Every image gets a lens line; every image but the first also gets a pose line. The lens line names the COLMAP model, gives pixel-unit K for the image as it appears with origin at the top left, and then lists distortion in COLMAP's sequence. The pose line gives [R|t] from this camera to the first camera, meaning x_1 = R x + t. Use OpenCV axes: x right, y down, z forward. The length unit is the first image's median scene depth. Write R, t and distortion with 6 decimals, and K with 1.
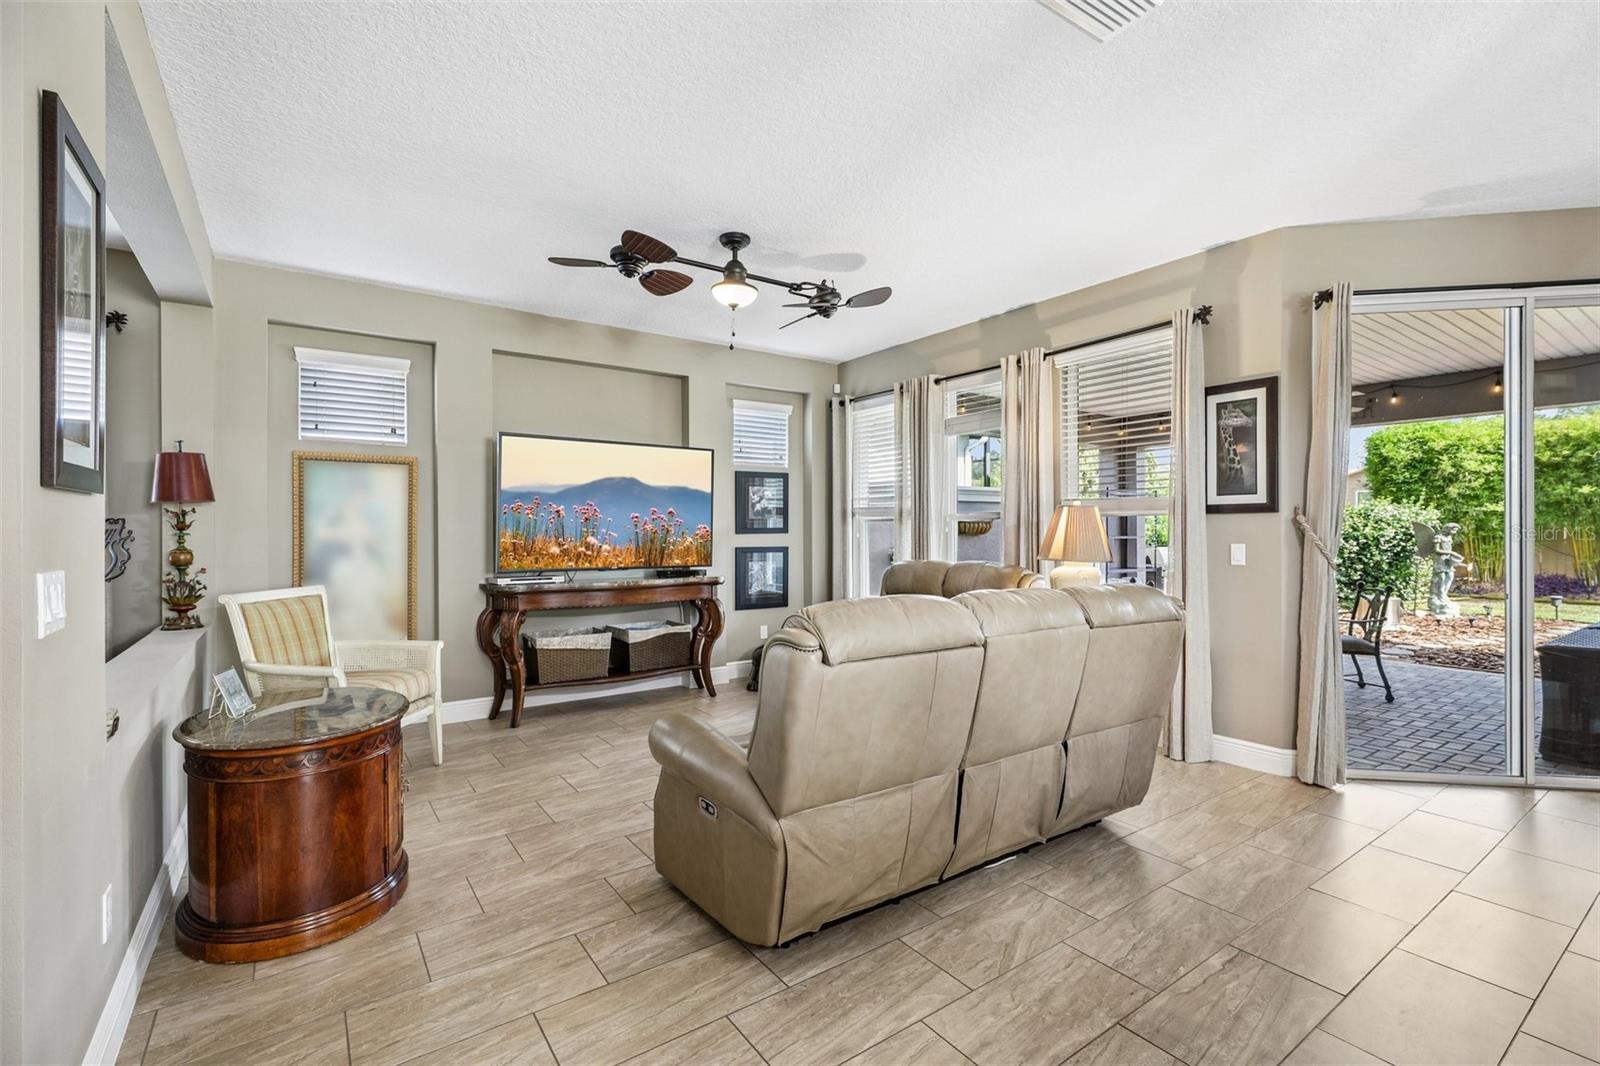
lens RADIAL K [[718.4, 0, 806.6], [0, 718.4, 527.3], [0, 0, 1]] dist [-0.004835, 0.003522]
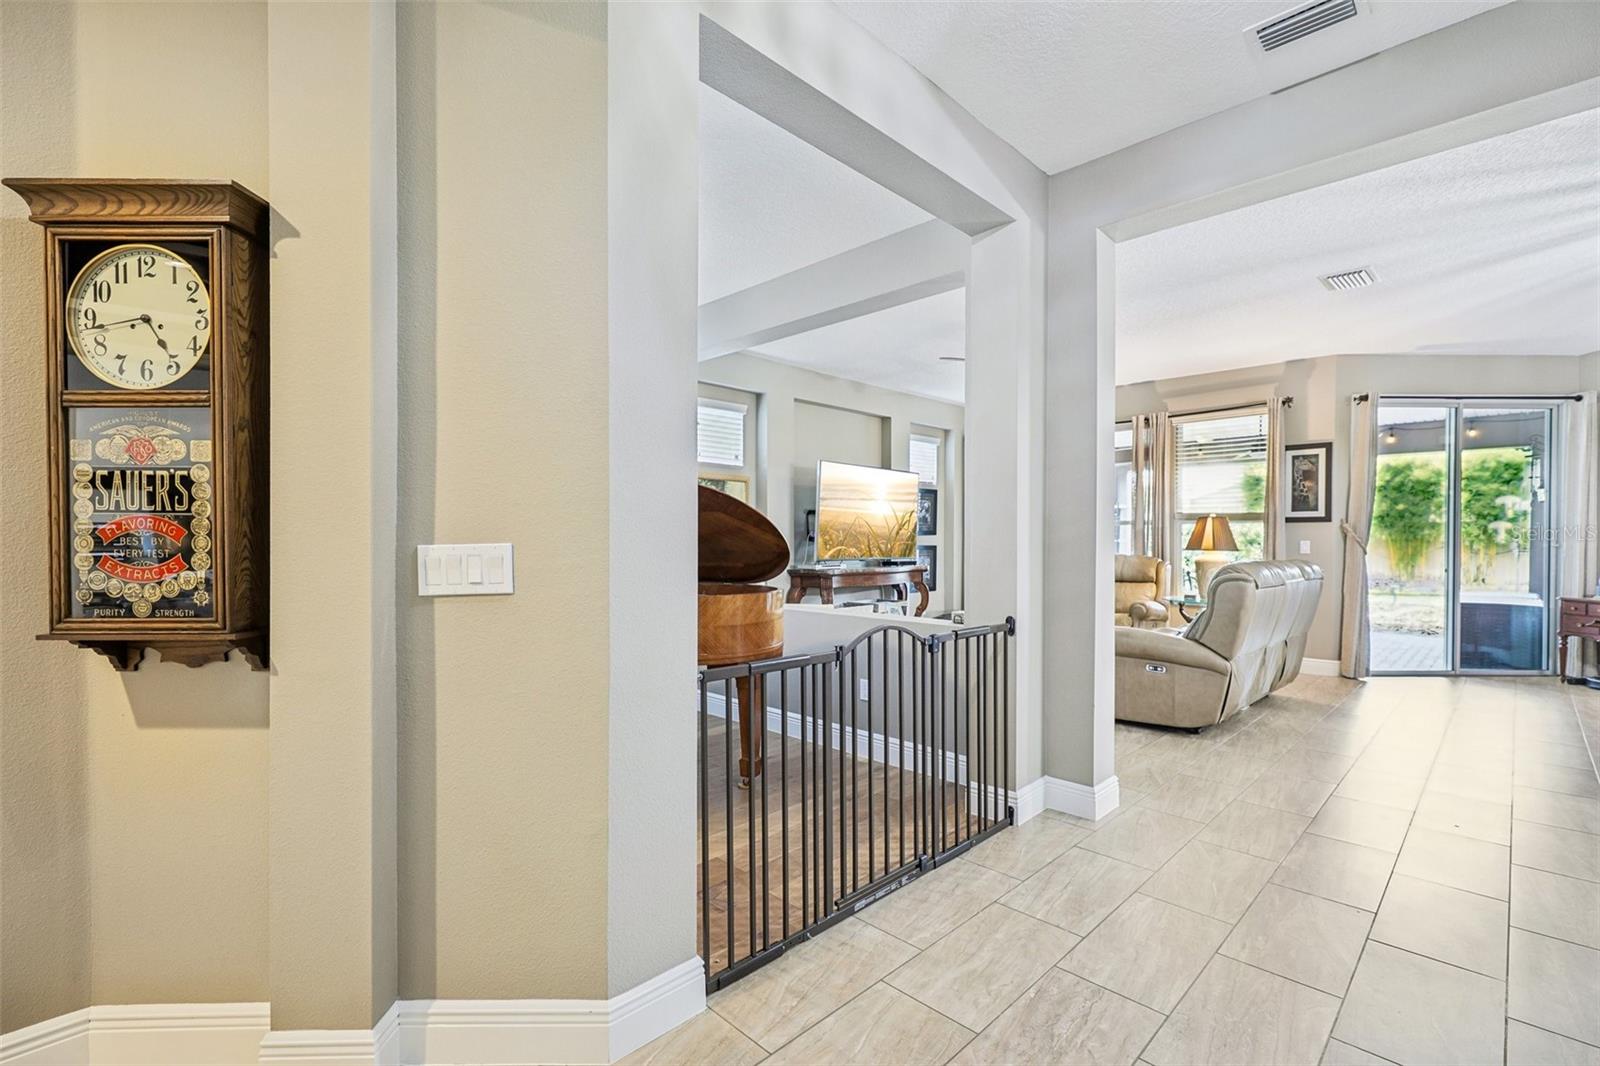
lens RADIAL K [[718.4, 0, 802.7], [0, 718.4, 544.8], [0, 0, 1]] dist [-0.004835, 0.003522]
pose [[0.986810, 0.002339, 0.161869, -0.782726], [-0.004661, 0.999892, 0.013967, 0.014123], [-0.161819, -0.014537, 0.986713, -0.436129]]
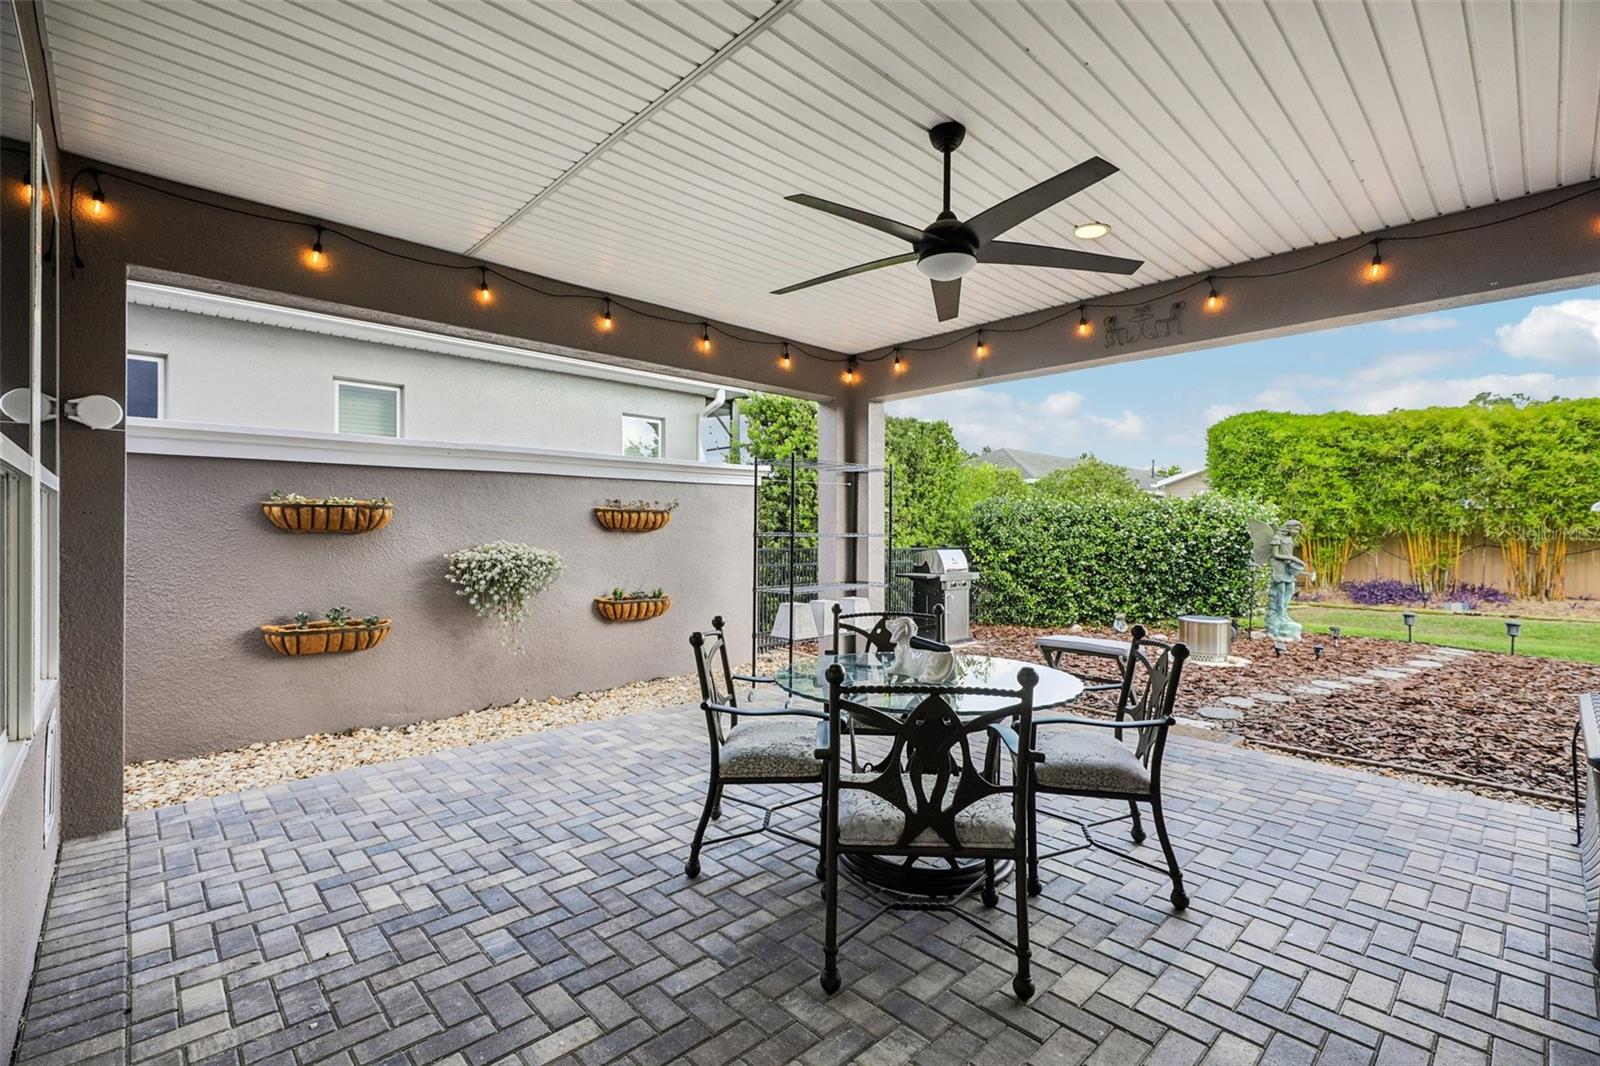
lens RADIAL K [[718.4, 0, 803.9], [0, 718.4, 530.3], [0, 0, 1]] dist [-0.004835, 0.003522]
pose [[0.990251, 0.005454, 0.139188, 0.747962], [-0.006023, 0.999975, 0.003664, 0.016232], [-0.139165, -0.004466, 0.990259, 0.854974]]
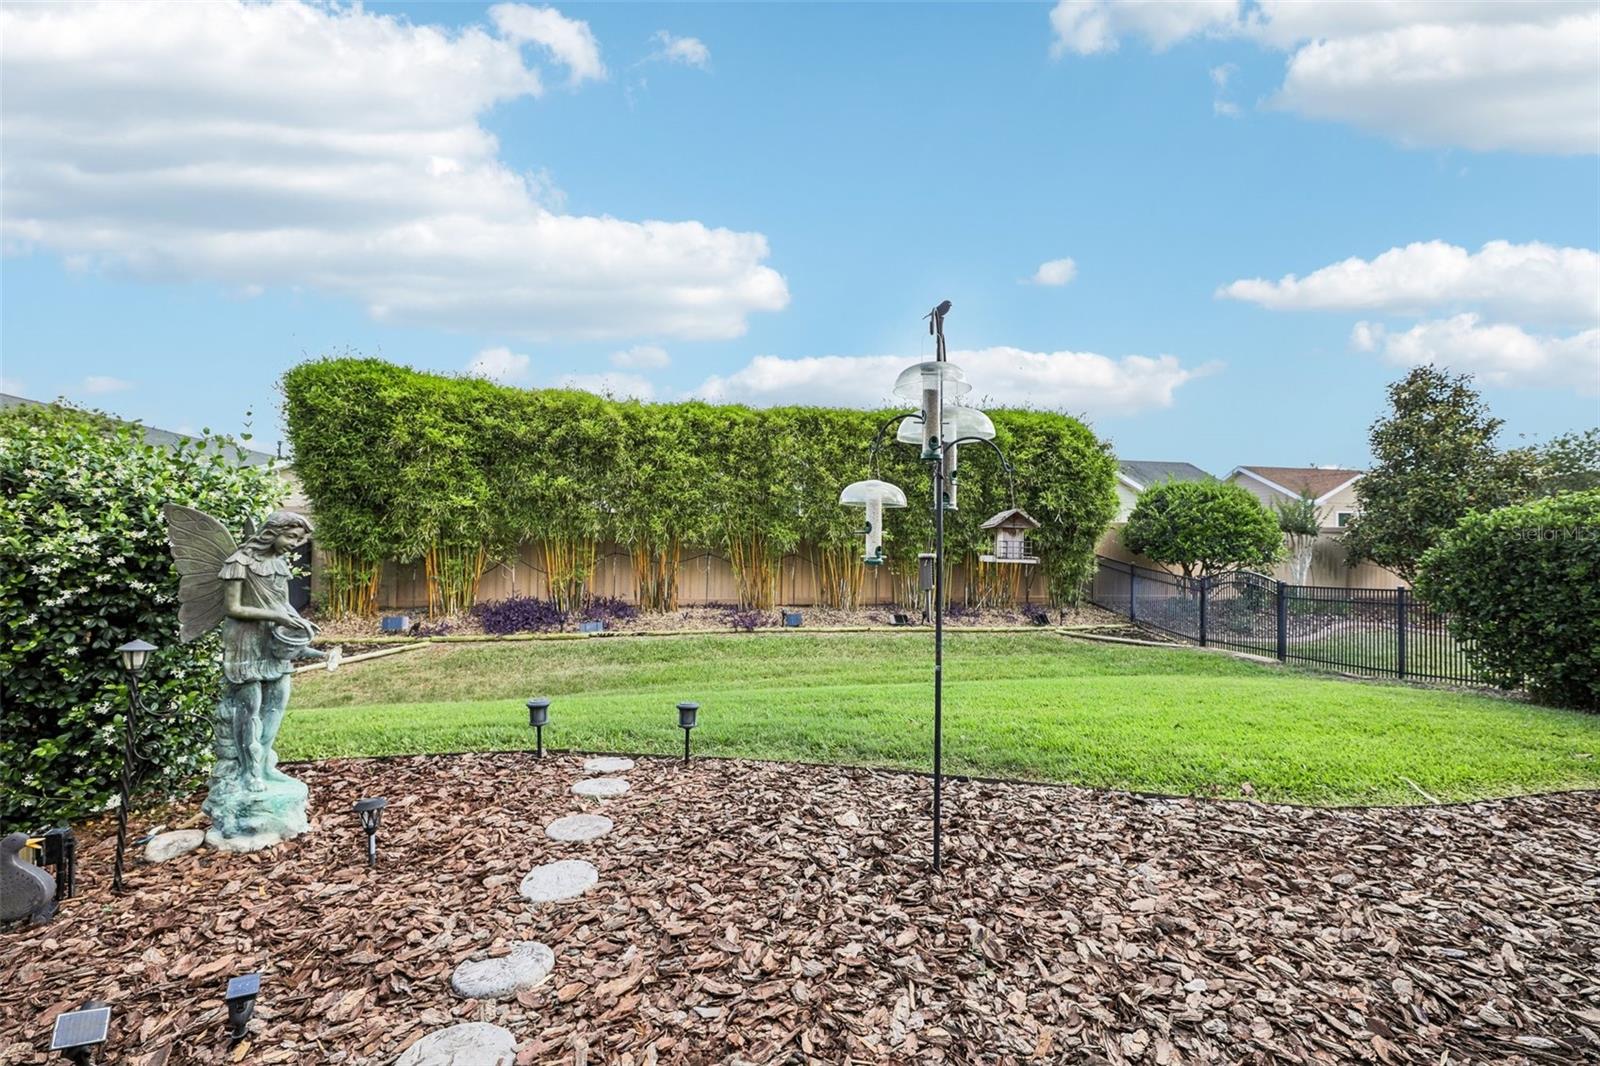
lens RADIAL K [[718.4, 0, 805.5], [0, 718.4, 534.3], [0, 0, 1]] dist [-0.004835, 0.003522]
pose [[0.379696, 0.010188, 0.925055, 2.024622], [-0.012298, 0.999907, -0.005965, 0.007217], [-0.925029, -0.009111, 0.379786, 1.975254]]
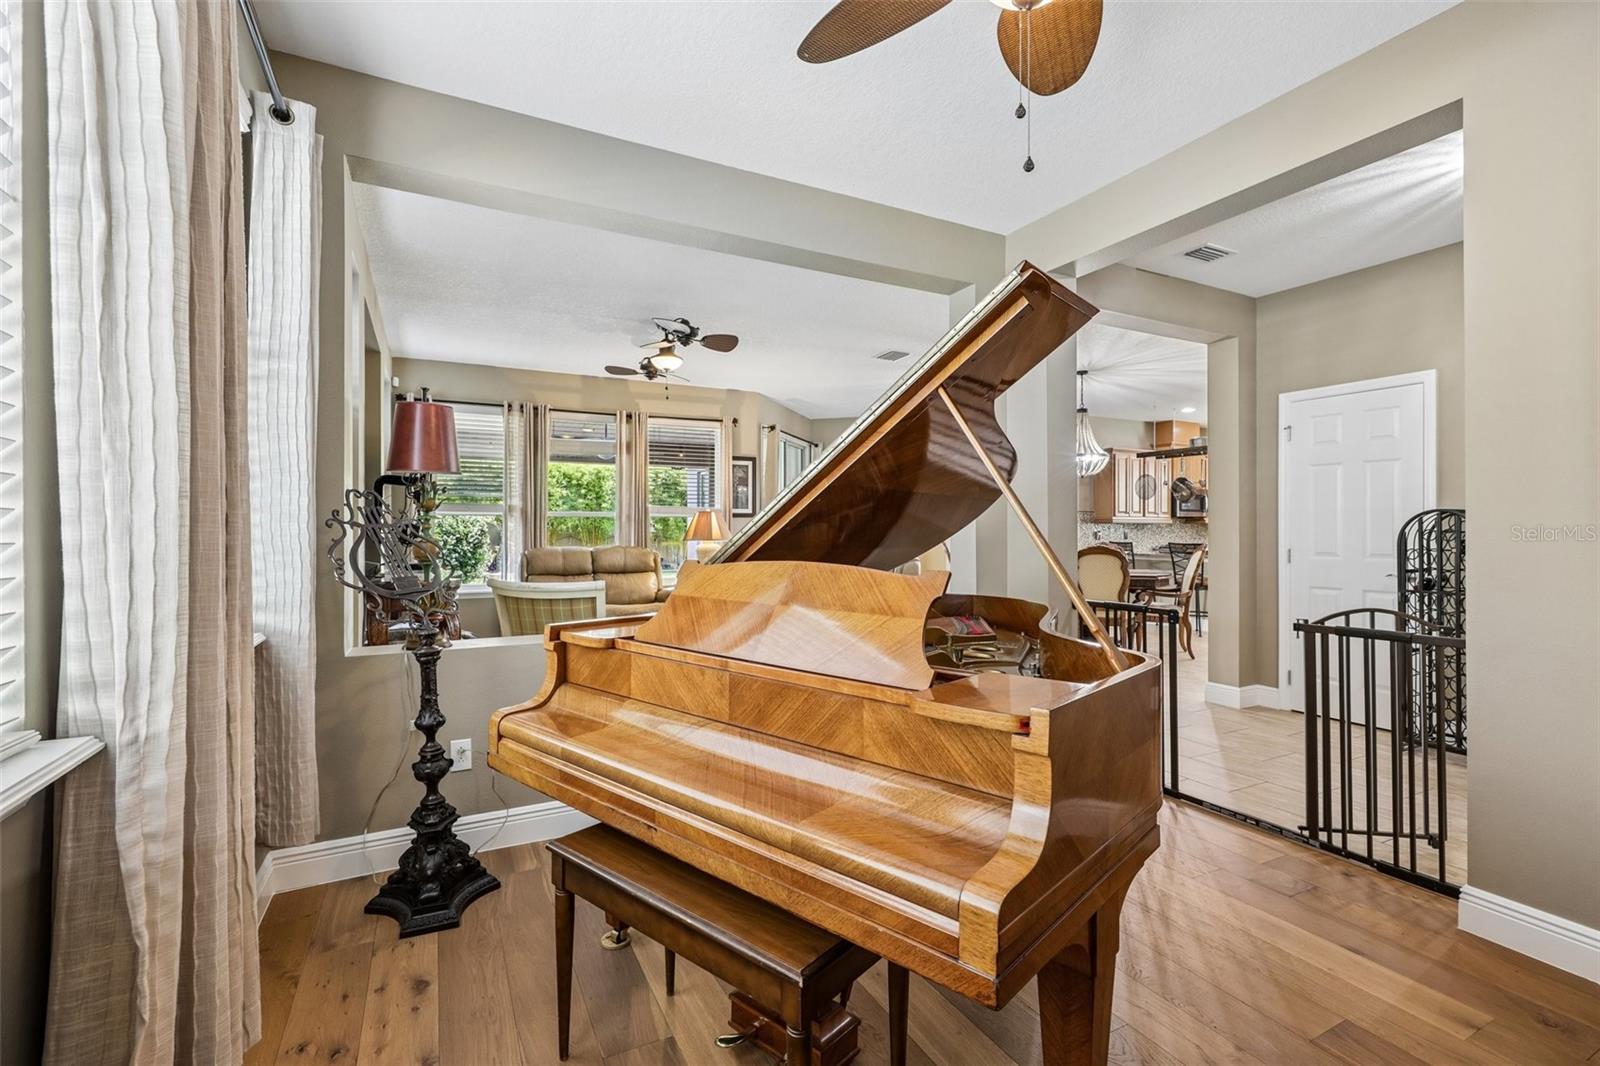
lens RADIAL K [[718.4, 0, 812.4], [0, 718.4, 526.0], [0, 0, 1]] dist [-0.004835, 0.003522]
pose [[0.139978, 0.007361, 0.990127, -1.421861], [-0.004672, 0.999966, -0.006773, 0.018656], [-0.990144, -0.003678, 0.140008, 0.462183]]
